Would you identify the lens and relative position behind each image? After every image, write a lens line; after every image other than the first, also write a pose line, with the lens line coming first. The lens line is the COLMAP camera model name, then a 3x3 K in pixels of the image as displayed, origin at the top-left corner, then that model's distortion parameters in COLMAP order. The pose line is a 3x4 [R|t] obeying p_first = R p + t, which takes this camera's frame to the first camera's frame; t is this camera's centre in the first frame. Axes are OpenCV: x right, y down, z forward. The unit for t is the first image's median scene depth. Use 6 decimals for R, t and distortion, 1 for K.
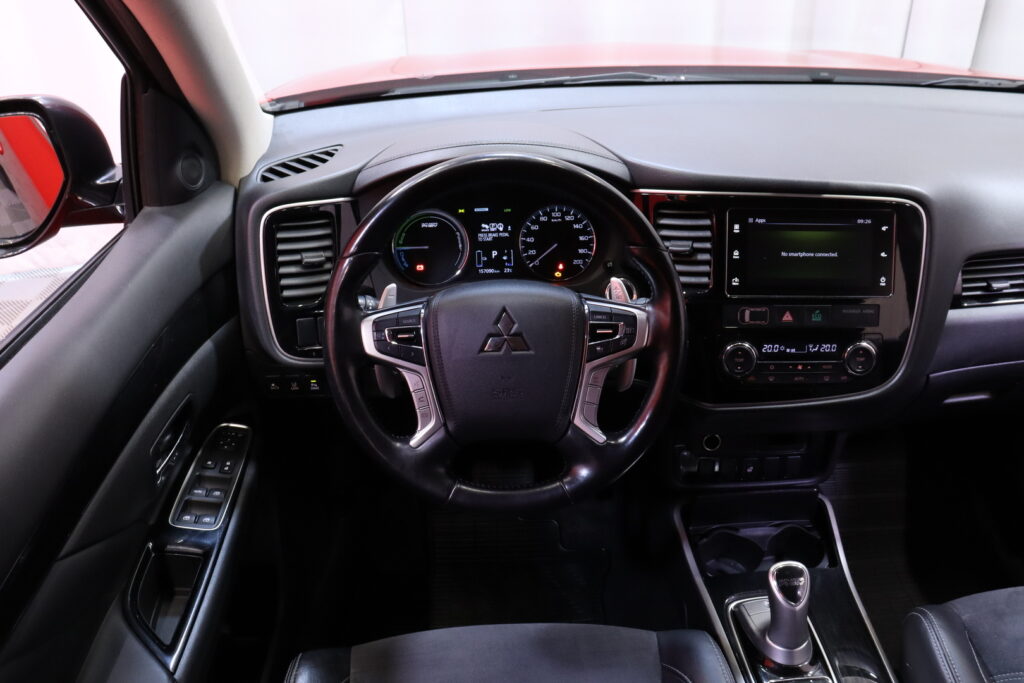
lens RADIAL K [[826.6, 0, 513.1], [0, 826.6, 342.1], [0, 0, 1]] dist [-0.180558, 0.137556]
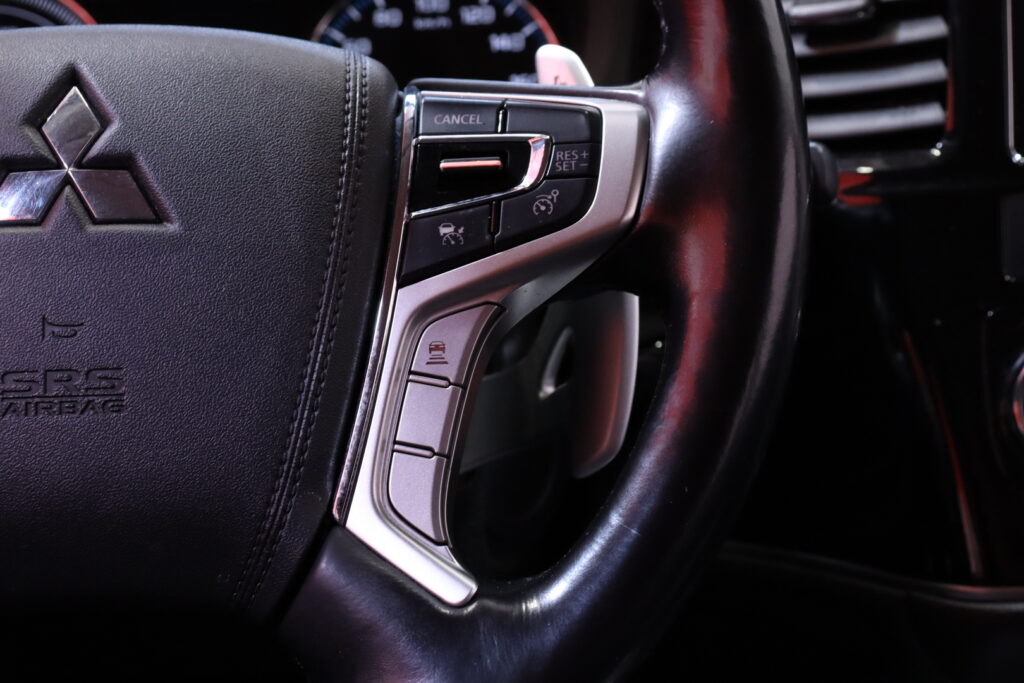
lens RADIAL K [[2288.3, 0, 516.5], [0, 2288.3, 342.4], [0, 0, 1]] dist [0.285751, 0.000000]
pose [[0.998718, -0.006684, -0.050172, 0.137592], [-0.006720, 0.964957, -0.262323, 0.193697], [0.050168, 0.262324, 0.963675, 0.285788]]
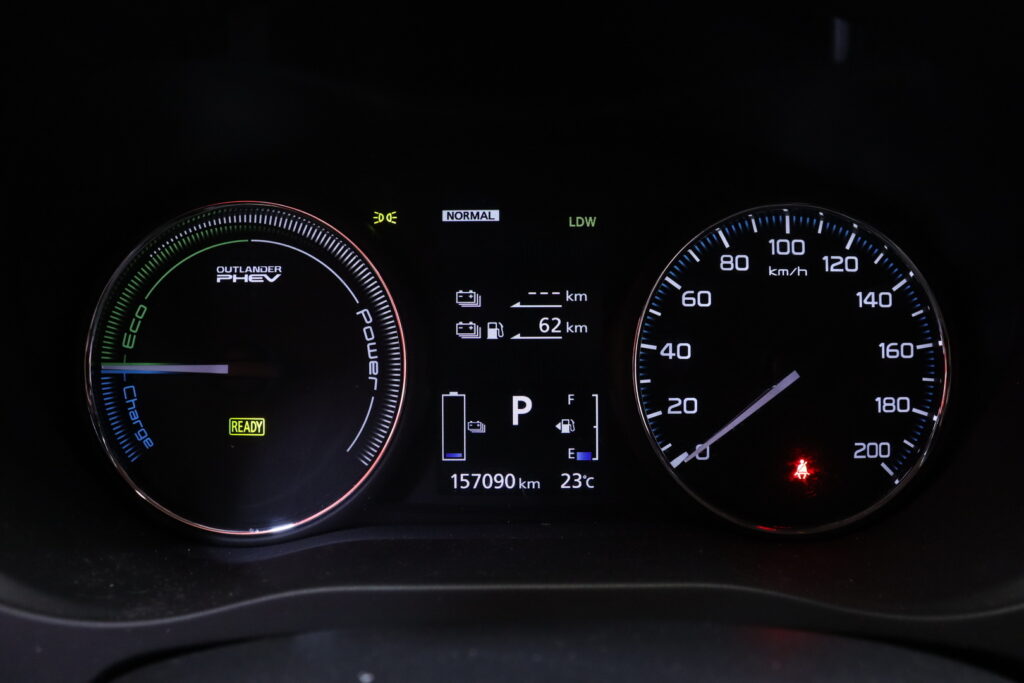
lens RADIAL K [[826.6, 0, 510.8], [0, 826.6, 336.1], [0, 0, 1]] dist [-0.180558, 0.137556]
pose [[0.999140, 0.030096, -0.028517, -0.021811], [-0.033968, 0.988585, -0.146782, -0.105196], [0.023774, 0.147625, 0.988758, 0.871550]]
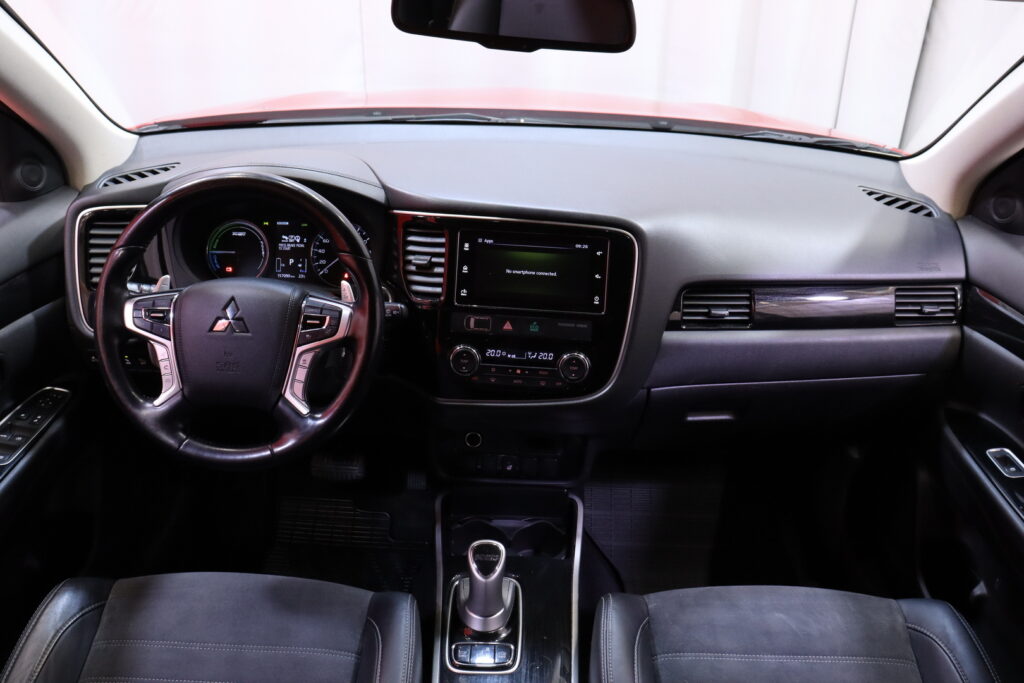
lens RADIAL K [[826.6, 0, 515.9], [0, 826.6, 337.3], [0, 0, 1]] dist [-0.180558, 0.137556]
pose [[0.997418, 0.066664, -0.026707, 0.377915], [-0.068006, 0.996278, -0.052972, 0.045195], [0.023076, 0.054652, 0.998239, -0.159763]]
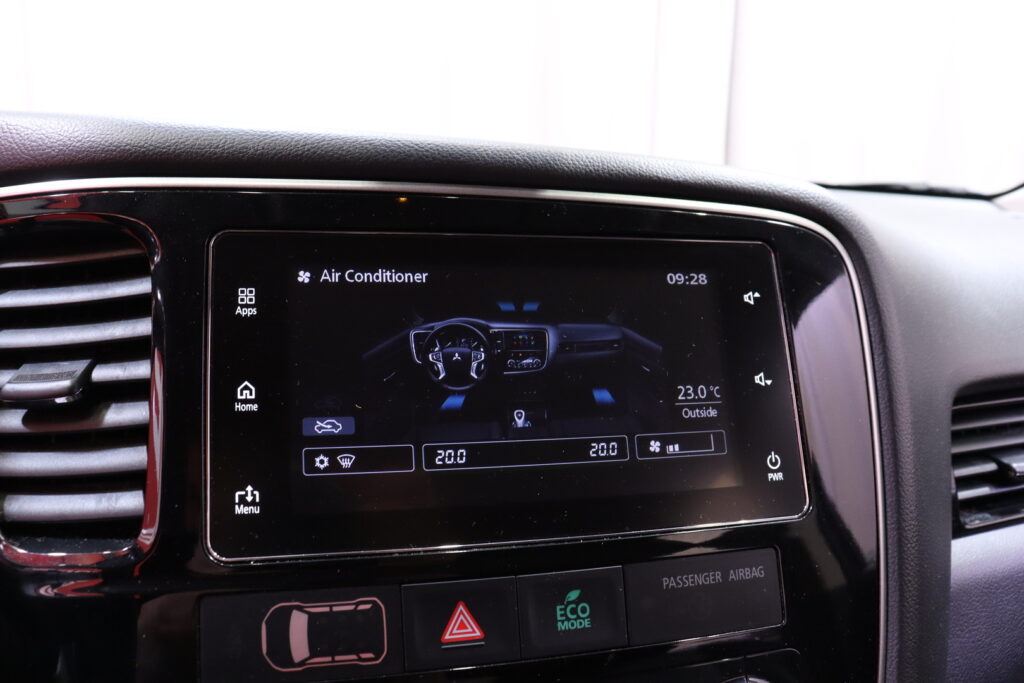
lens RADIAL K [[826.6, 0, 516.5], [0, 826.6, 337.5], [0, 0, 1]] dist [-0.180558, 0.137556]
pose [[0.958407, -0.000660, 0.285406, 0.278743], [0.100906, 0.936196, -0.336683, -0.028382], [-0.266974, 0.351478, 0.897323, 0.724939]]
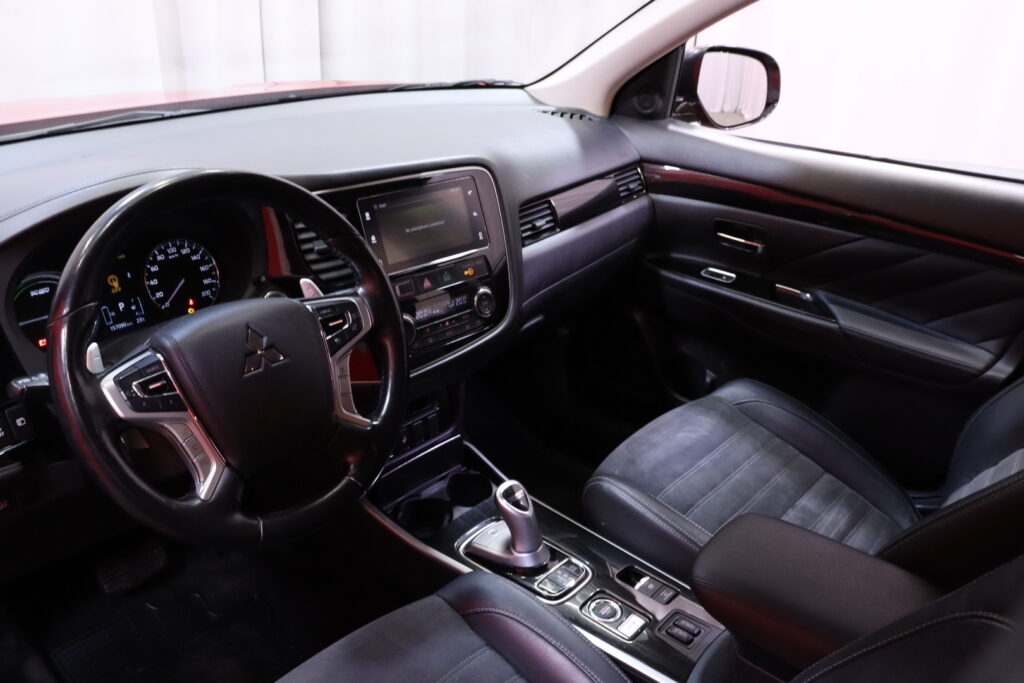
lens RADIAL K [[826.6, 0, 505.7], [0, 826.6, 342.4], [0, 0, 1]] dist [-0.180558, 0.137556]
pose [[0.687146, -0.270025, 0.674475, -0.379165], [0.316042, 0.947022, 0.057159, 0.016024], [-0.654177, 0.173886, 0.736081, 0.095887]]
